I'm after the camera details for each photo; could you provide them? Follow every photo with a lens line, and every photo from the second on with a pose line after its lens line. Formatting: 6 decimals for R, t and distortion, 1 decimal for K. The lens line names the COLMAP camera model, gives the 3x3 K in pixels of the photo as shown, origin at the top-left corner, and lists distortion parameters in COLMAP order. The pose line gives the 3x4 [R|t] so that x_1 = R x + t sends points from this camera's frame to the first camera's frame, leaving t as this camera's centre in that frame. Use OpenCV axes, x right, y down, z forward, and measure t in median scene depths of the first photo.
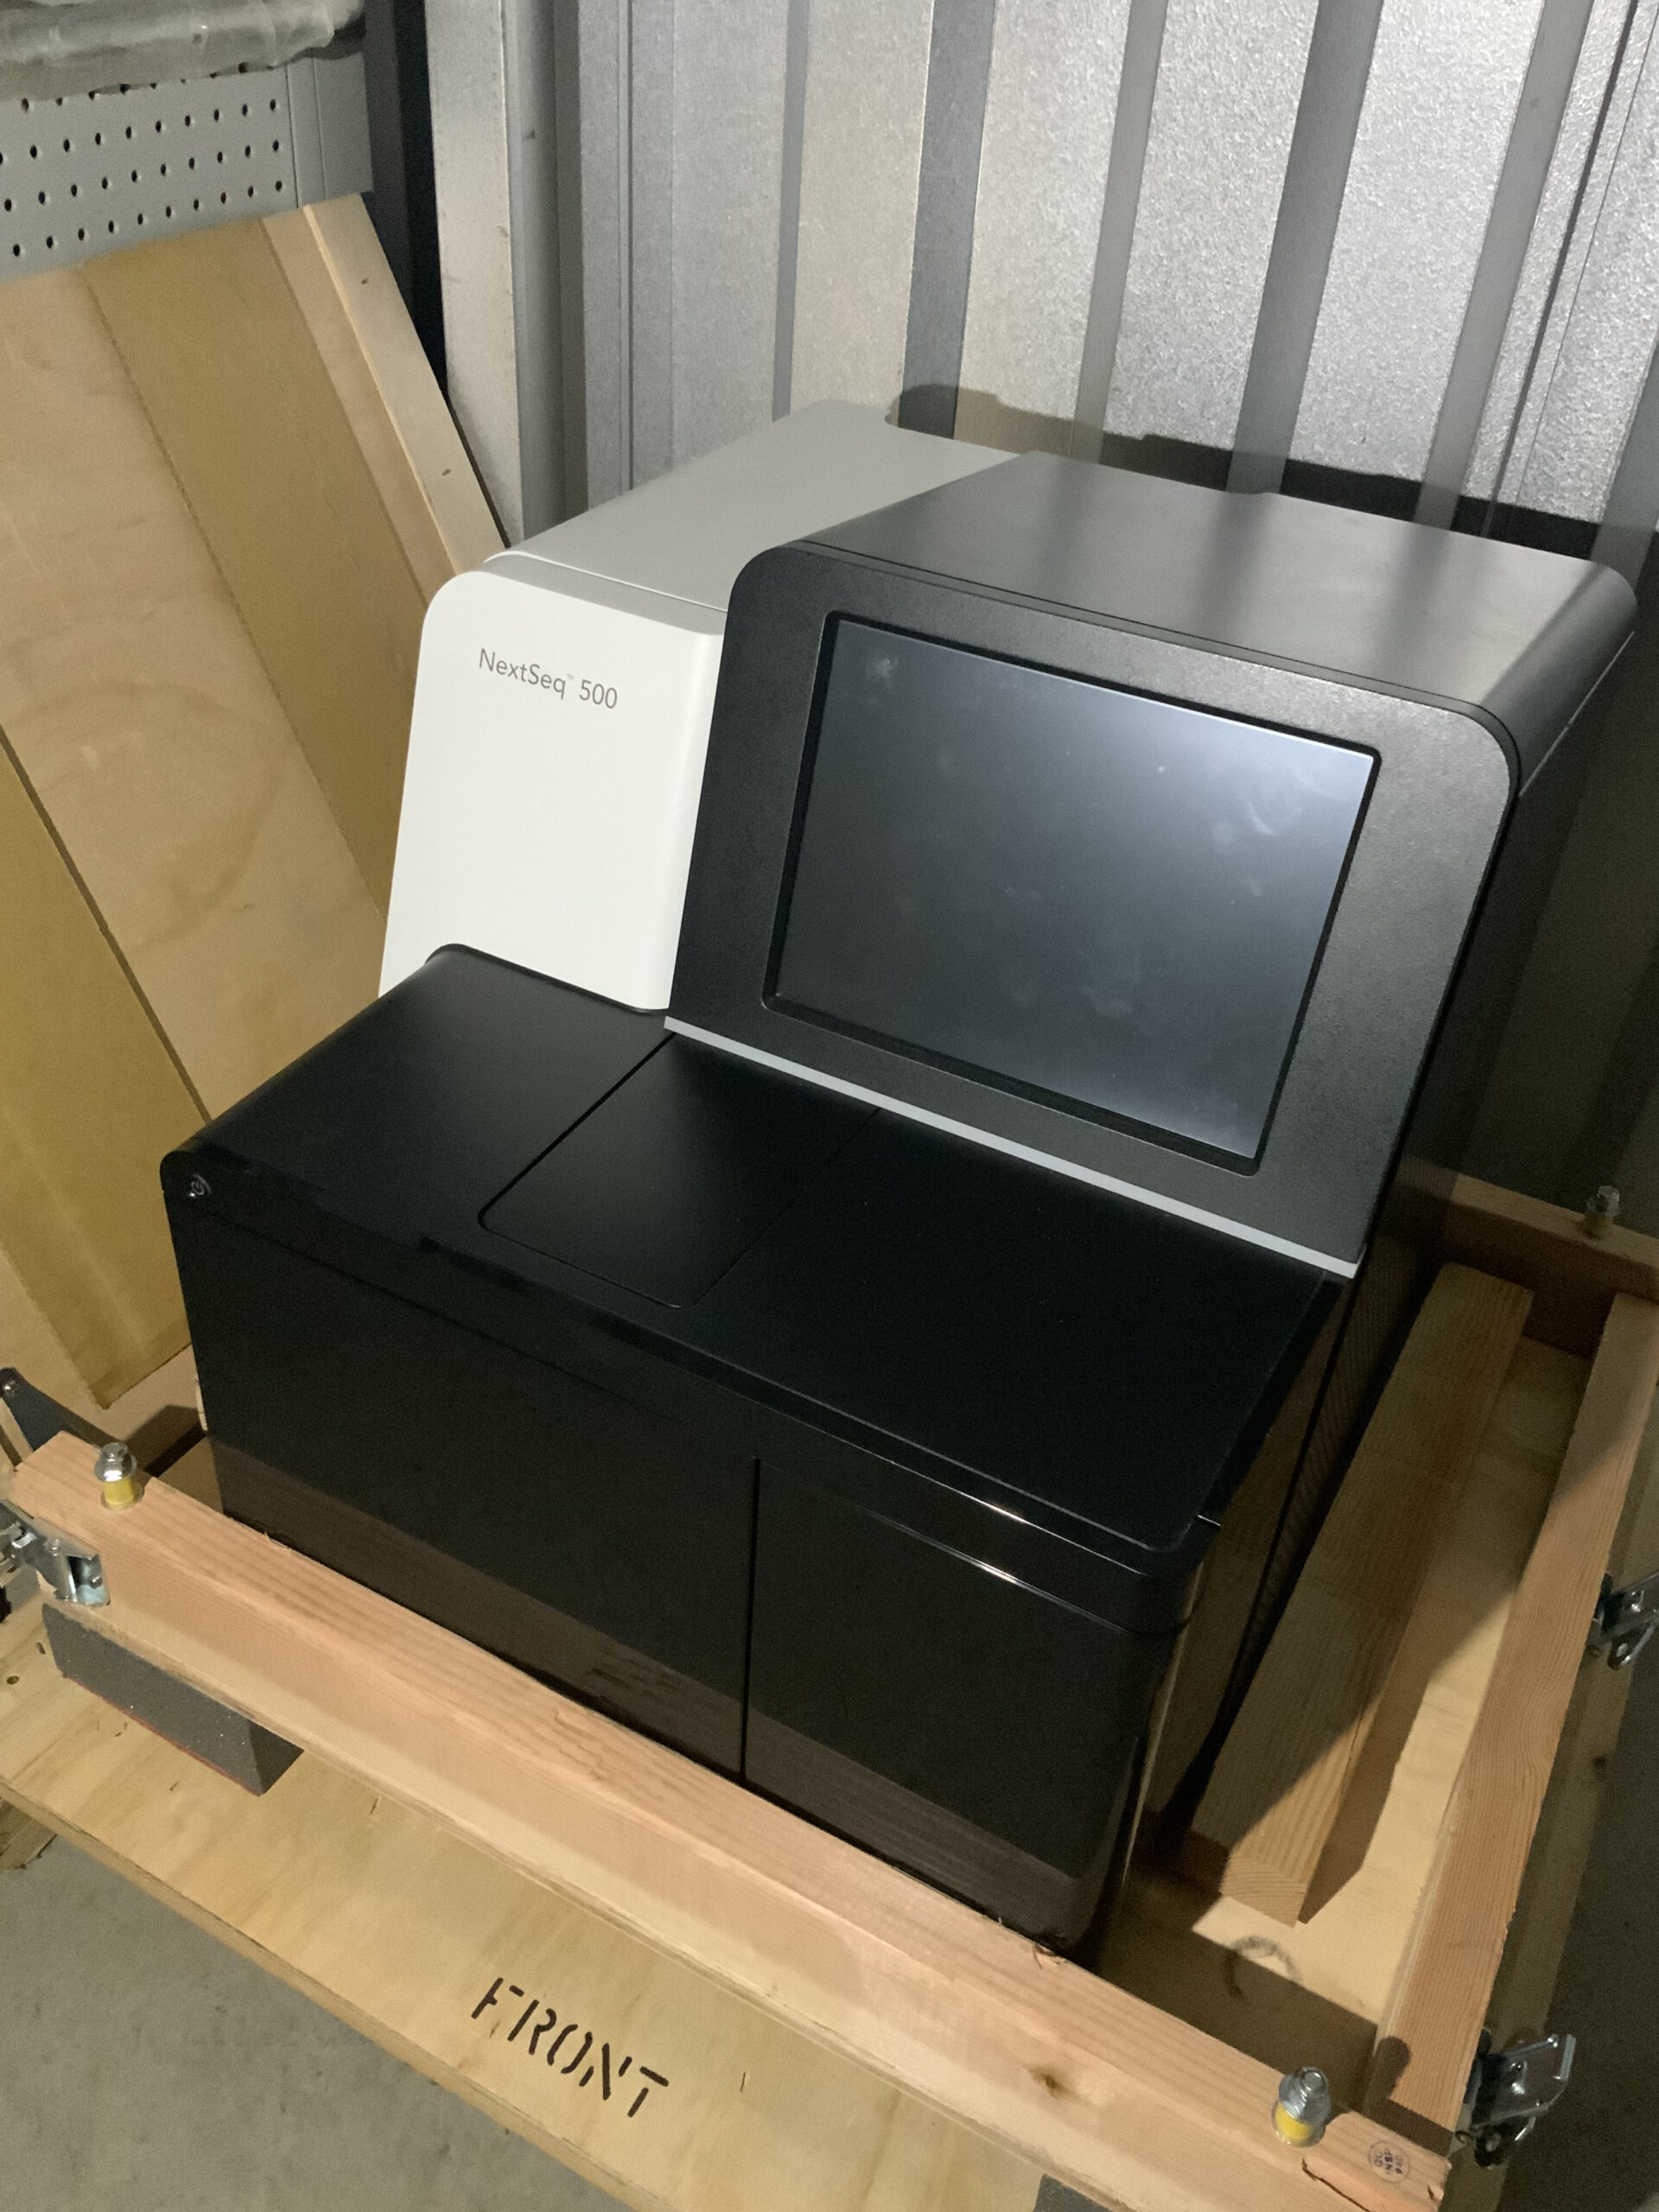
lens RADIAL K [[1927.6, 0, 835.2], [0, 1927.6, 1101.4], [0, 0, 1]] dist [0.046090, -0.078128]
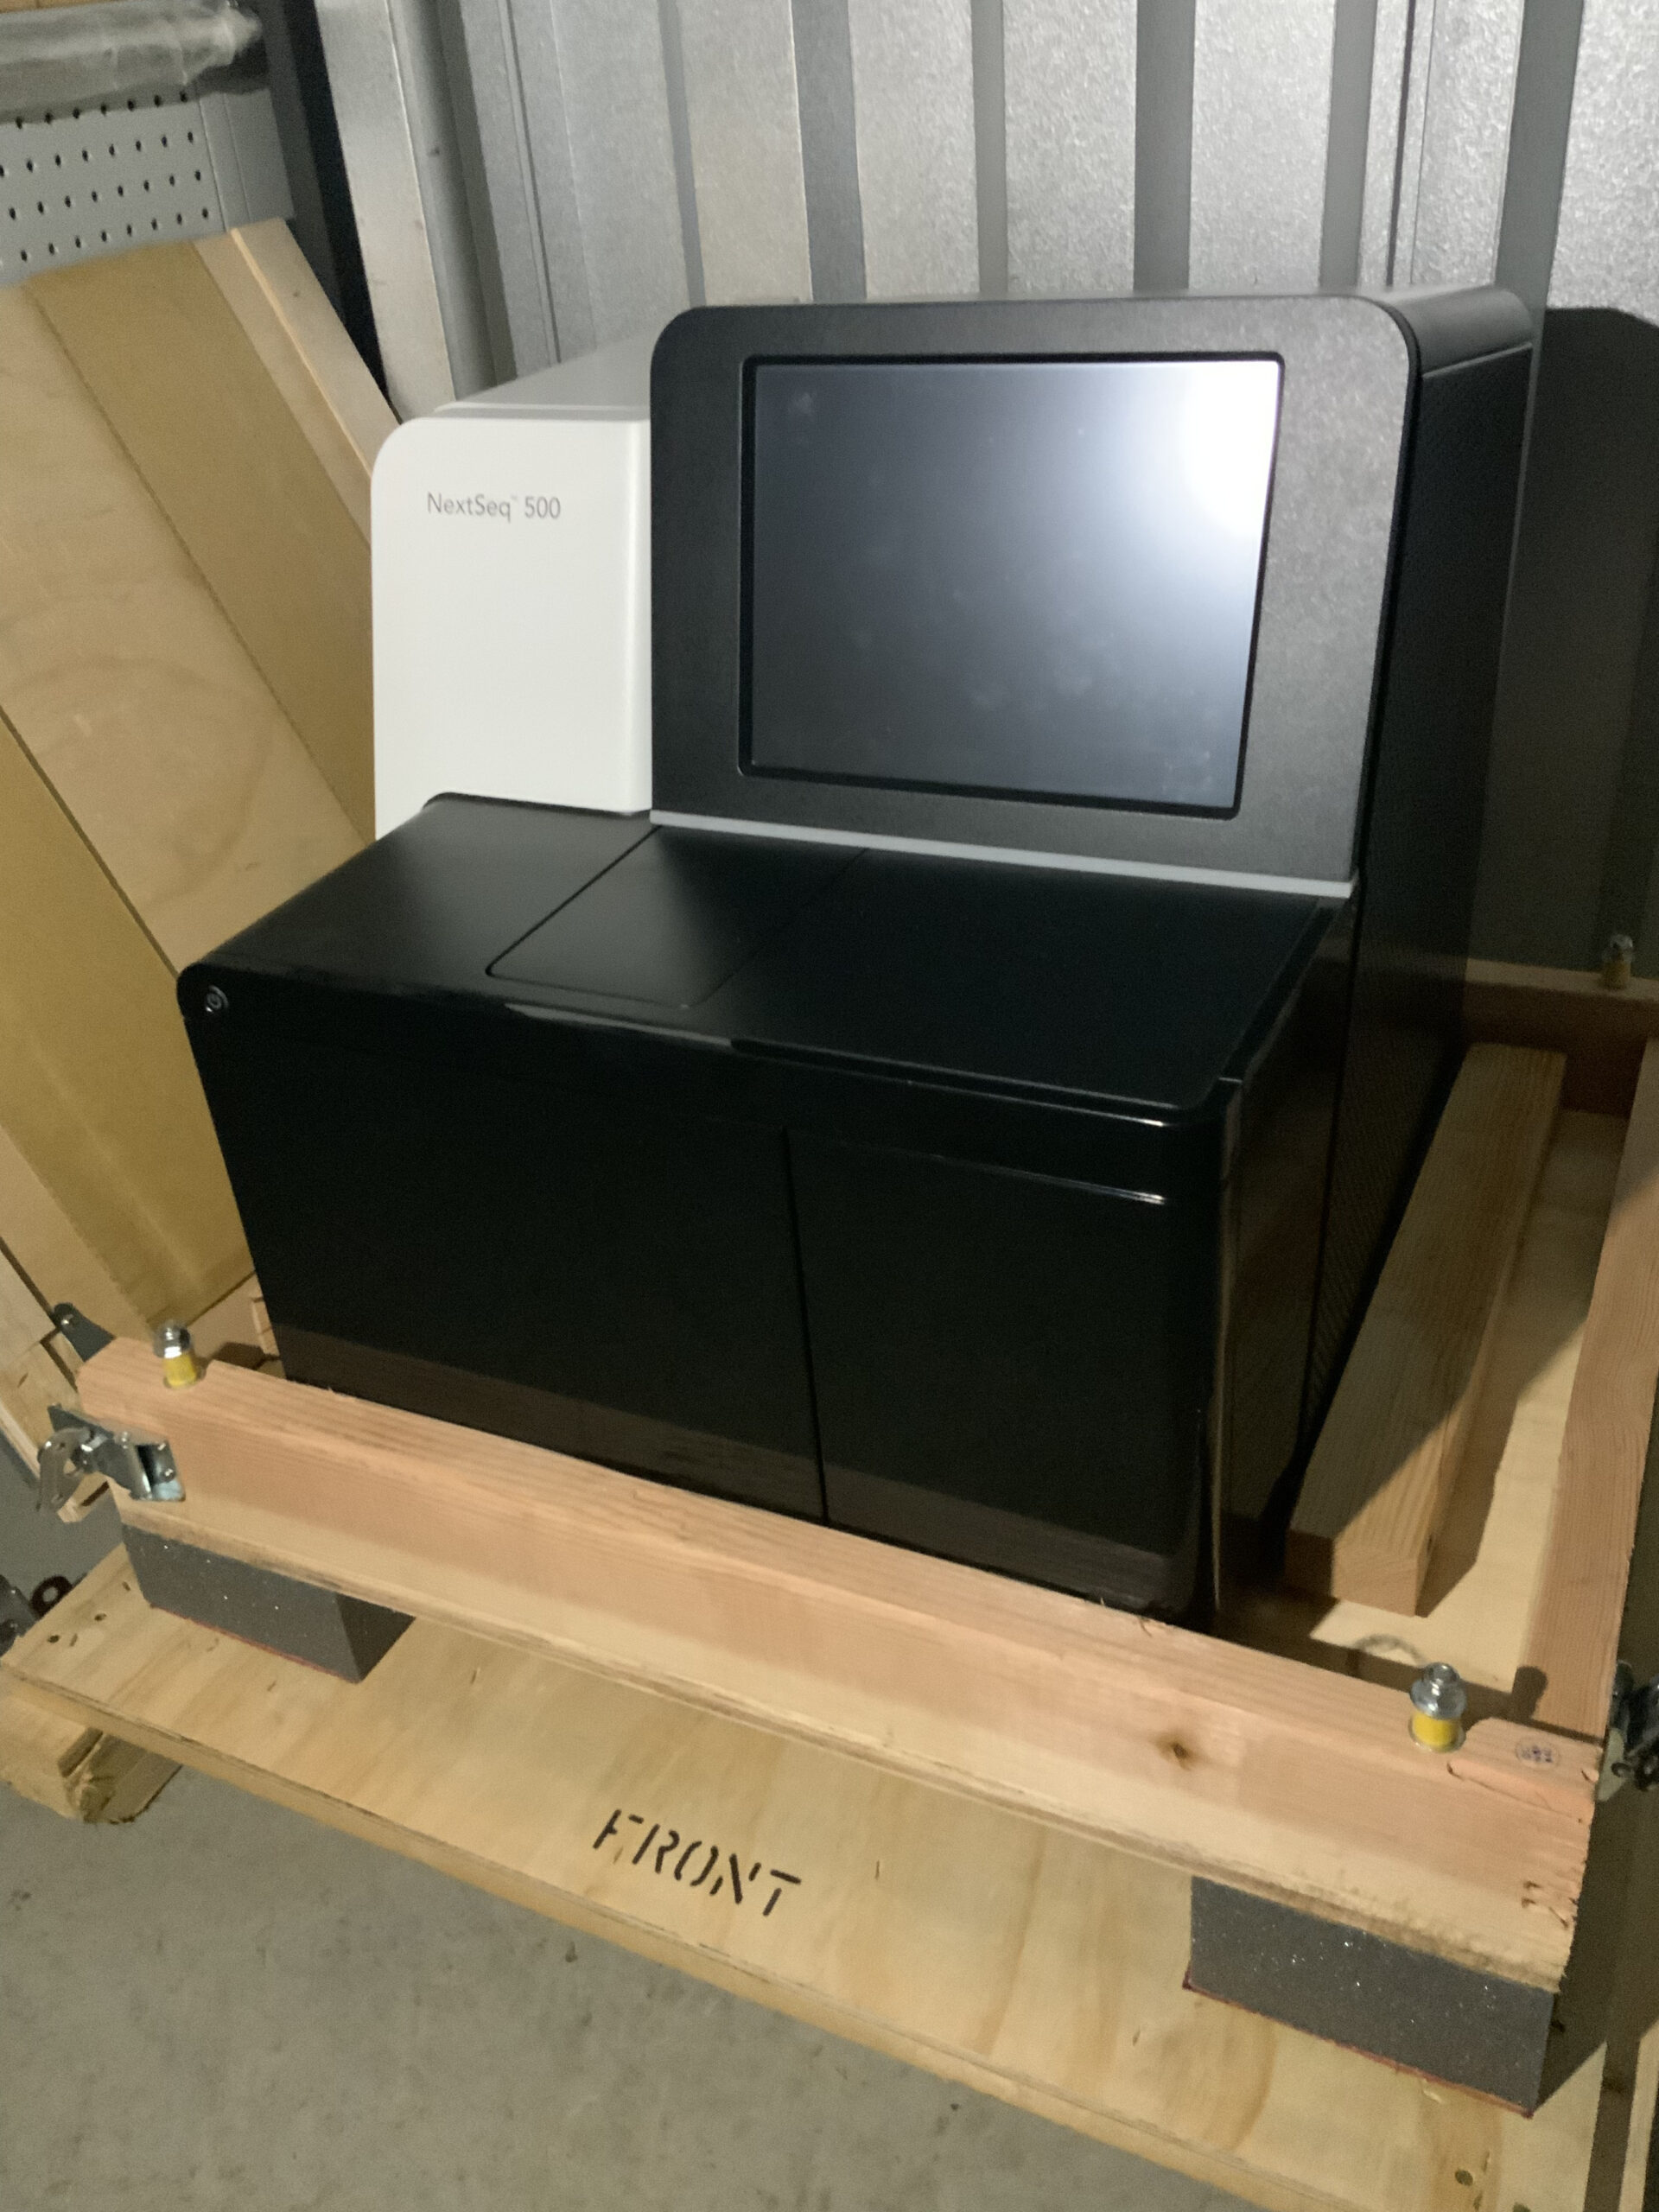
lens RADIAL K [[1927.6, 0, 834.9], [0, 1927.6, 1119.2], [0, 0, 1]] dist [0.046090, -0.078128]
pose [[0.989119, -0.145802, -0.019652, 0.004762], [0.143072, 0.984401, -0.102397, 0.216073], [0.034275, 0.098471, 0.994549, 0.000333]]
